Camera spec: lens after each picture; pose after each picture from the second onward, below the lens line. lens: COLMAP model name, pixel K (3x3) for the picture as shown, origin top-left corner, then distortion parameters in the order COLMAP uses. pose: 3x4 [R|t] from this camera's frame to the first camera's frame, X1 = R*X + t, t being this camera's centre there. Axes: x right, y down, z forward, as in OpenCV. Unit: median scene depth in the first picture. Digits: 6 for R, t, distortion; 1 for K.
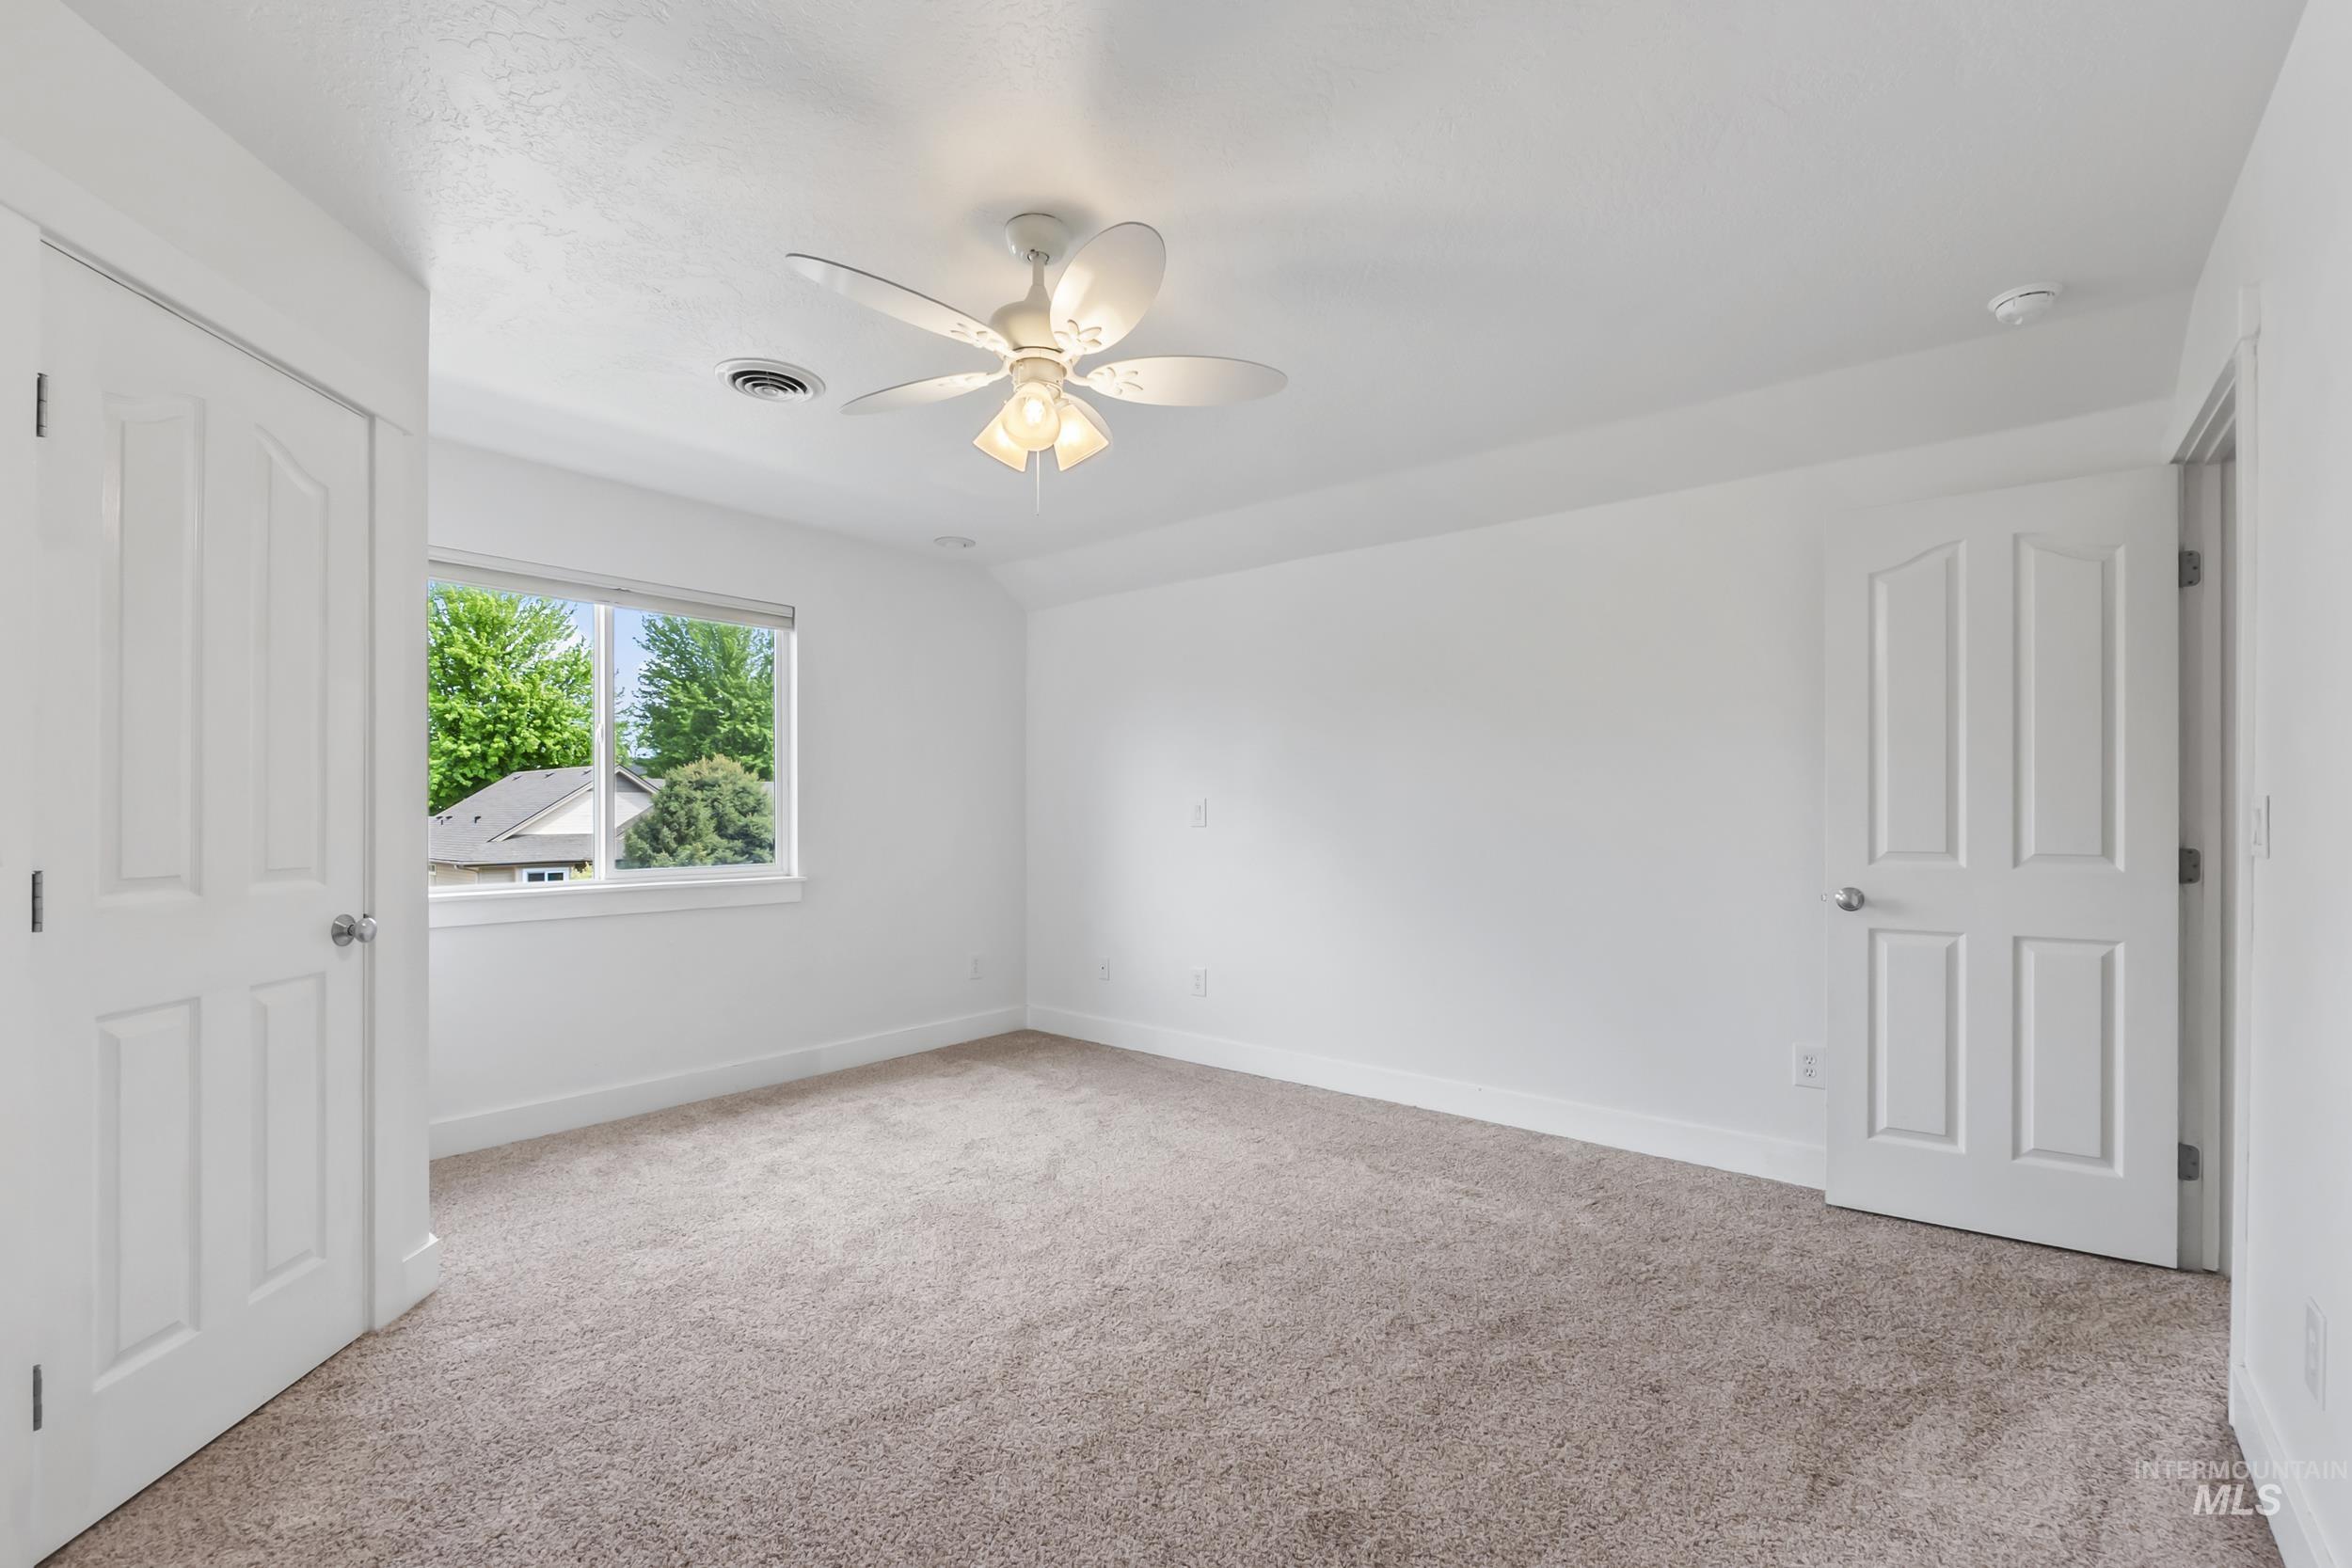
lens RADIAL K [[1011.3, 0, 1179.3], [0, 1011.3, 814.6], [0, 0, 1]] dist [-0.002517, -0.000469]
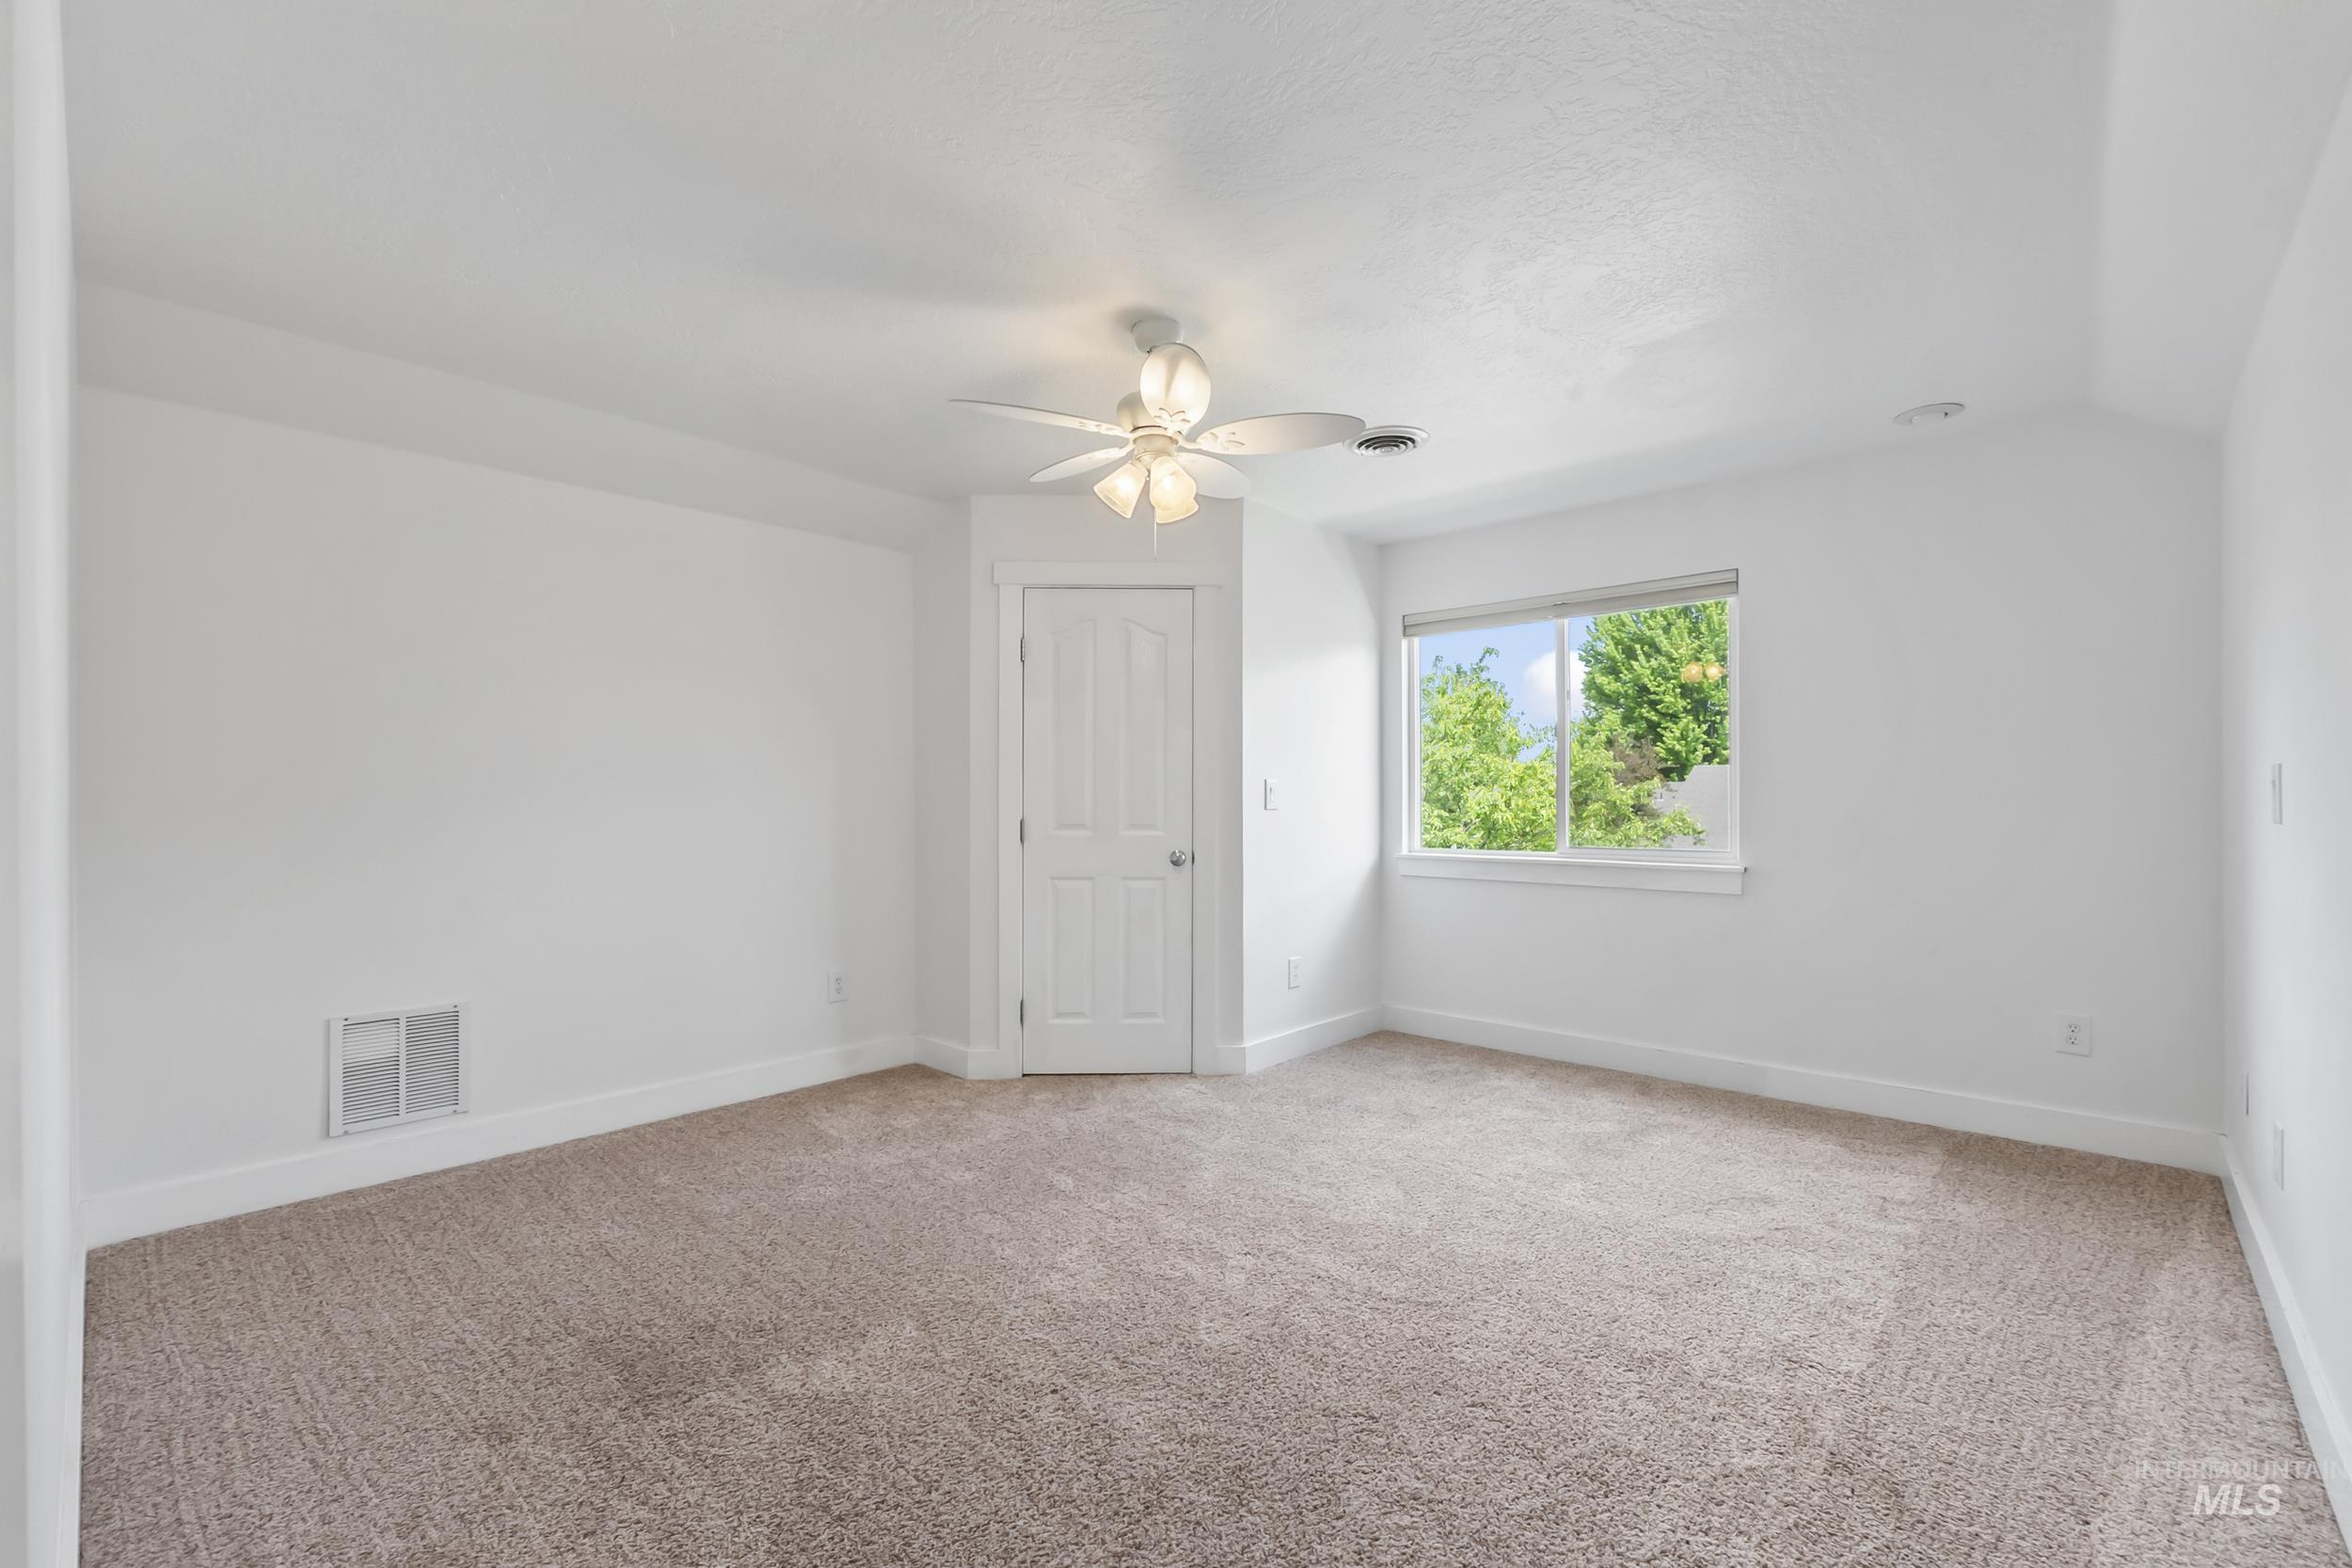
lens RADIAL K [[1009.6, 0, 1173.6], [0, 1009.6, 794.8], [0, 0, 1]] dist [-0.024642, -0.000186]
pose [[-0.069186, -0.001220, -0.997603, 0.632741], [0.001203, 0.999998, -0.001307, -0.002885], [0.997603, -0.001290, -0.069184, 0.641231]]
